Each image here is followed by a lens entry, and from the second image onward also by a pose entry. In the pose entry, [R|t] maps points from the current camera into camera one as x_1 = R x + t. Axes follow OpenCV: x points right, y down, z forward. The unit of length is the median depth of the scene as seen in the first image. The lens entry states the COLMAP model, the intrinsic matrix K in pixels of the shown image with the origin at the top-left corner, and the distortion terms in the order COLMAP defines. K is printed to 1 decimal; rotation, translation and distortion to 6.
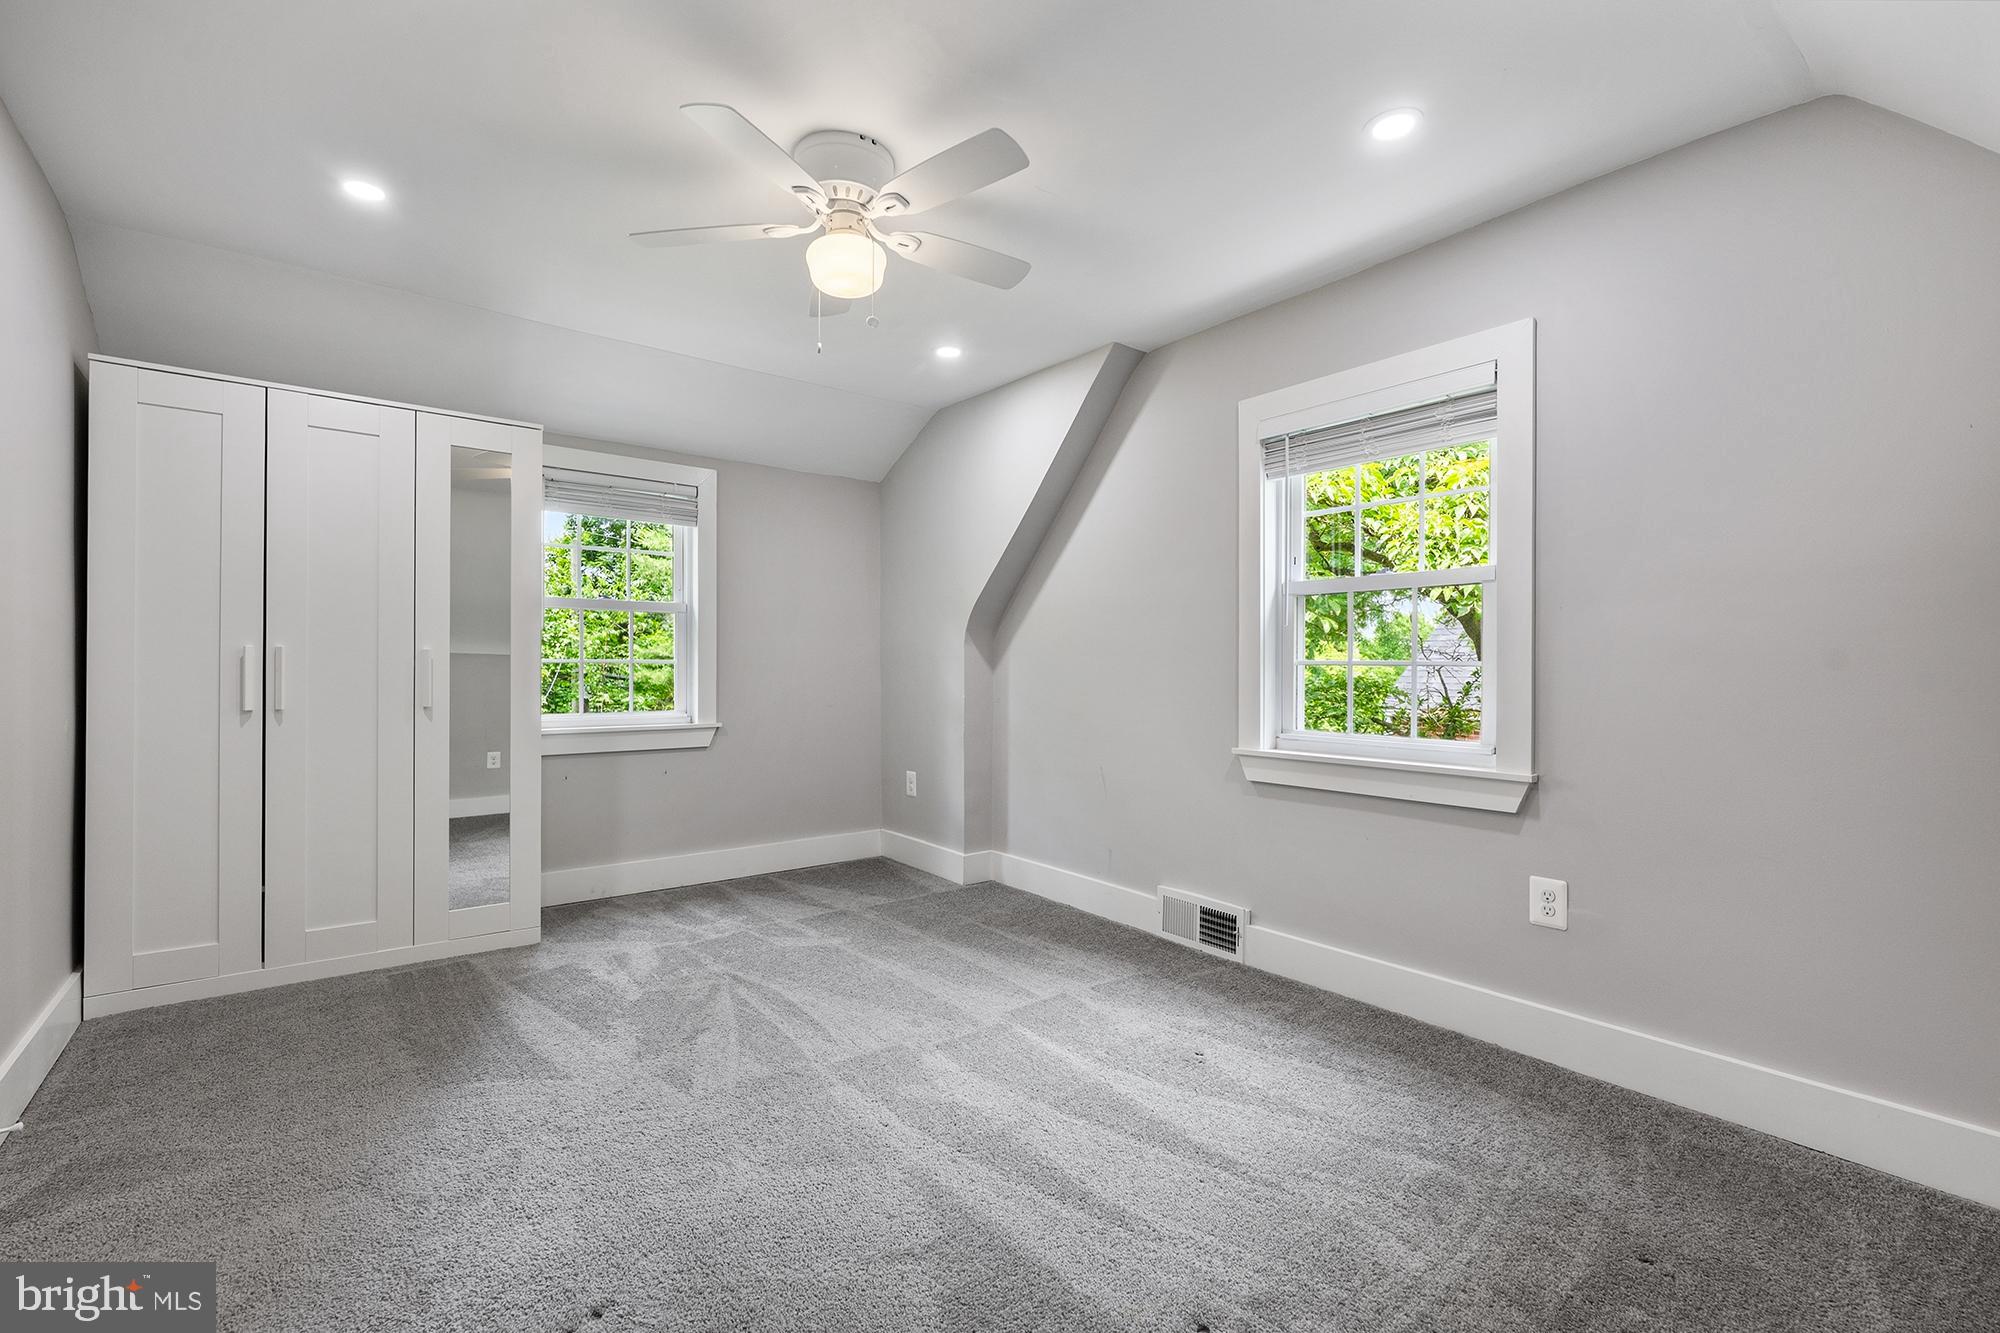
lens RADIAL K [[881.6, 0, 999.8], [0, 881.6, 673.7], [0, 0, 1]] dist [-0.000744, 0.000080]
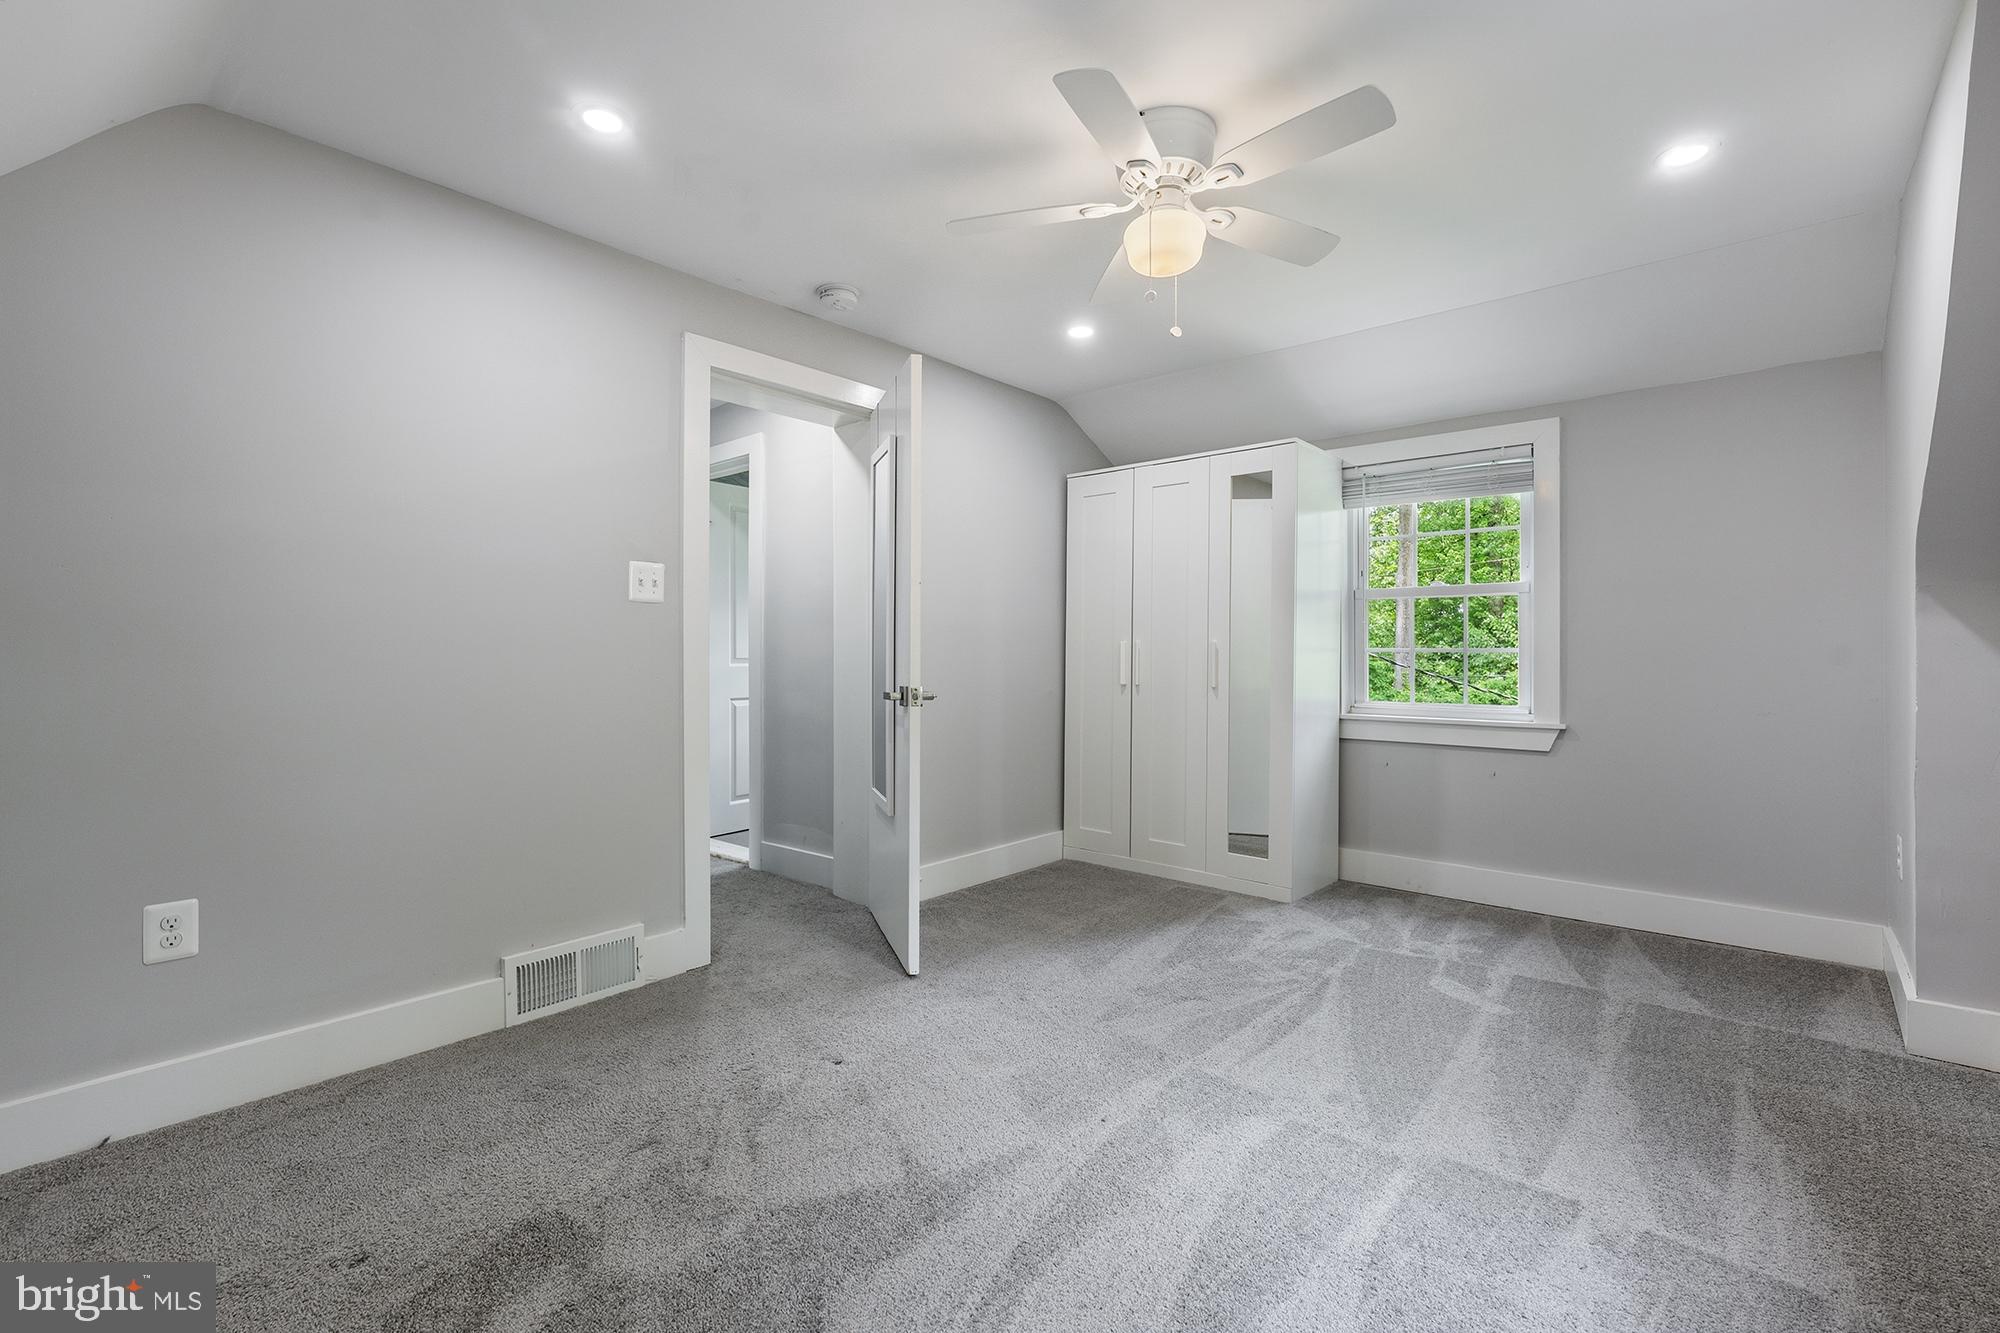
lens RADIAL K [[881.6, 0, 999.4], [0, 881.6, 649.8], [0, 0, 1]] dist [-0.000744, 0.000080]
pose [[0.184406, -0.005698, -0.982834, 0.514777], [-0.009066, 0.999931, -0.007498, -0.003040], [0.982808, 0.010293, 0.184342, 0.438444]]
